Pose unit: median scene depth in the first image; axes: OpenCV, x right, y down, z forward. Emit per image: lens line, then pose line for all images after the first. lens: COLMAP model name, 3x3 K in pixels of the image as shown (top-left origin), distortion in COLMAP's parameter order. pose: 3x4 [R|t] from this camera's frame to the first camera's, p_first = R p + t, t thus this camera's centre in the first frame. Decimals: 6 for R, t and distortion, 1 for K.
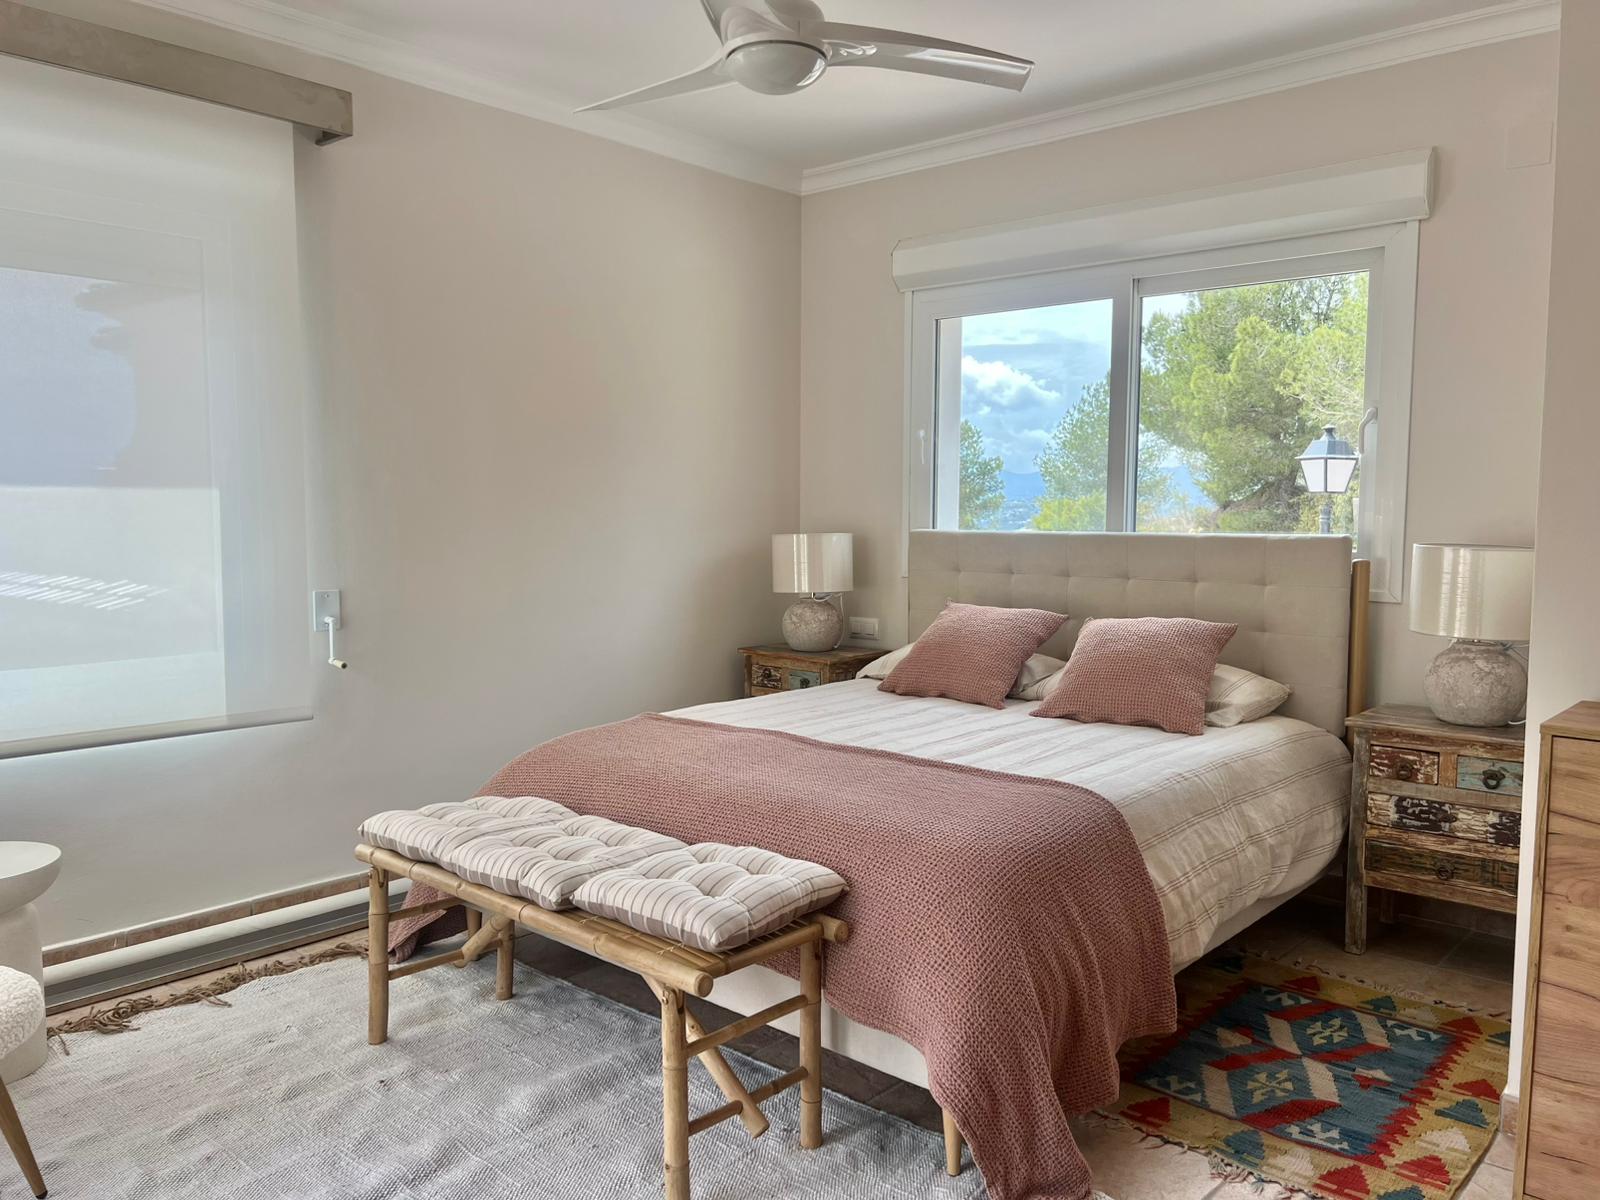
lens RADIAL K [[1215.1, 0, 800.4], [0, 1215.1, 612.2], [0, 0, 1]] dist [0.018103, -0.003995]
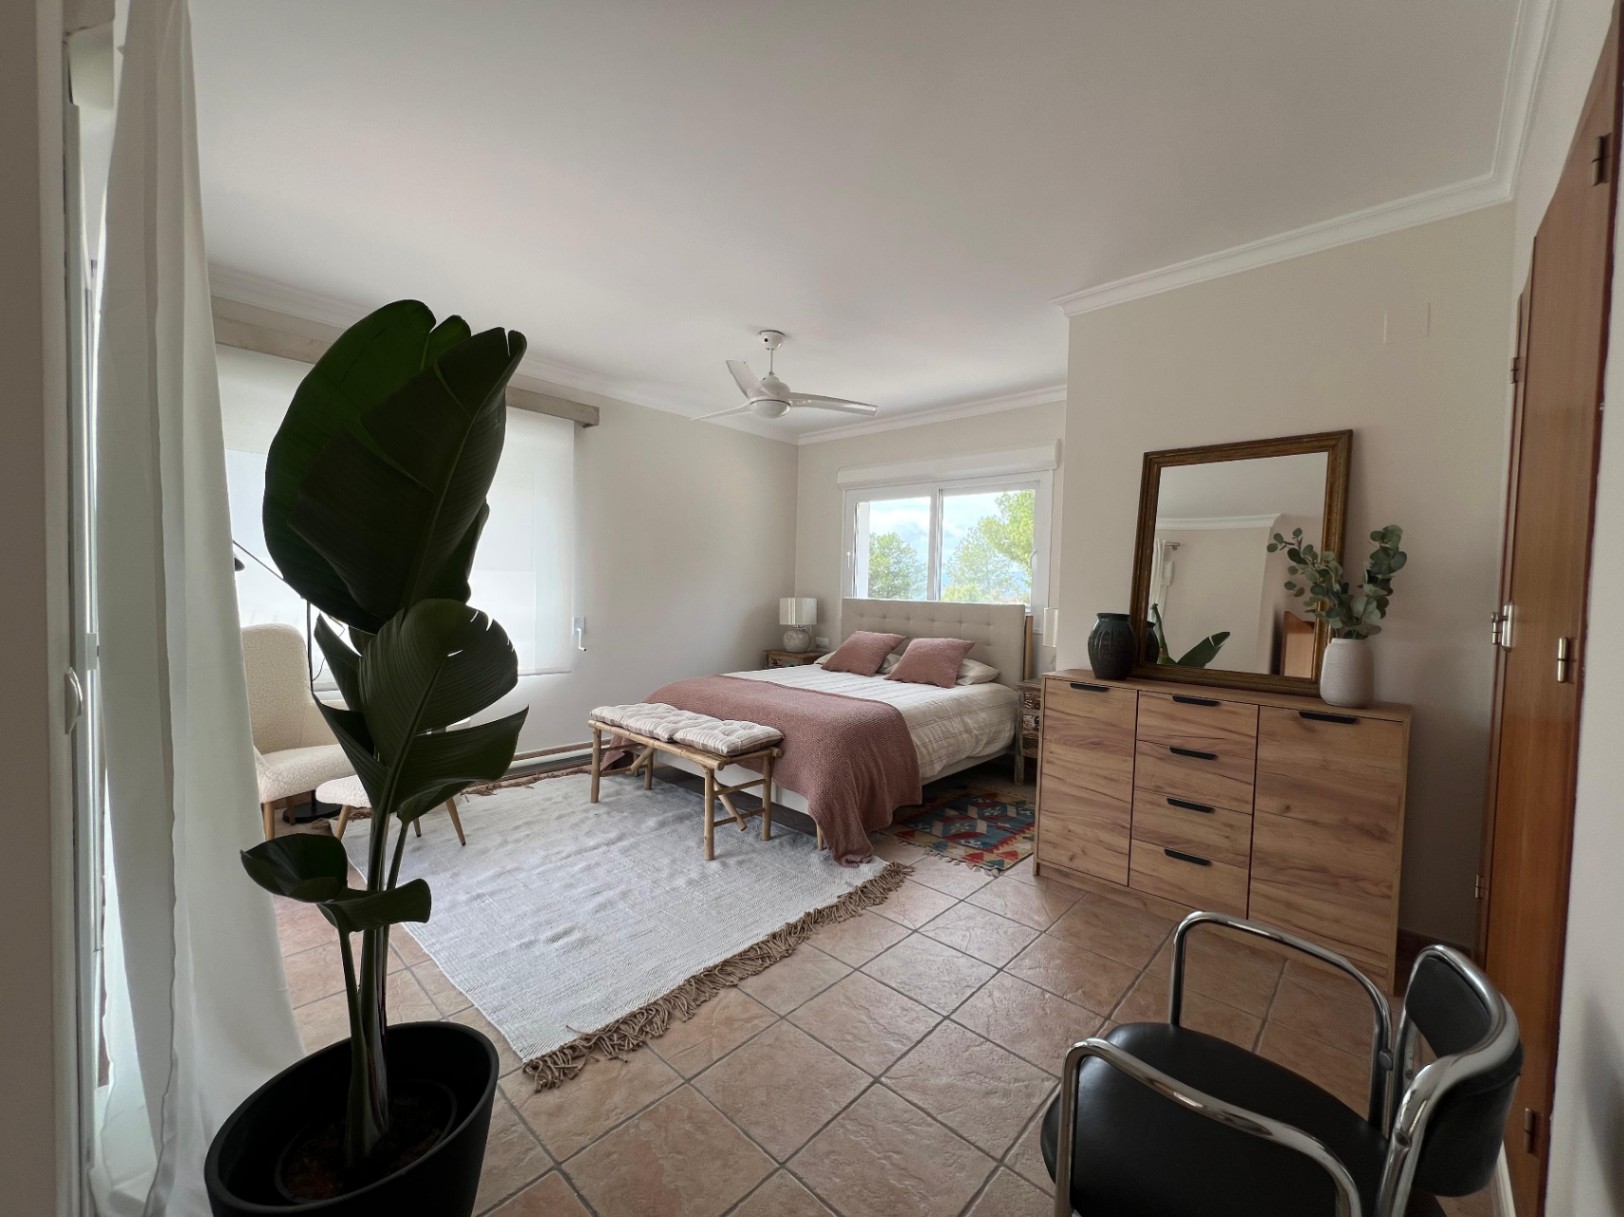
lens RADIAL K [[646.3, 0, 811.7], [0, 646.3, 611.9], [0, 0, 1]] dist [-0.000625, -0.000171]
pose [[0.999604, 0.024021, -0.014675, 0.095605], [-0.024707, 0.998518, -0.048486, 0.028040], [0.013489, 0.048829, 0.998716, -0.296664]]
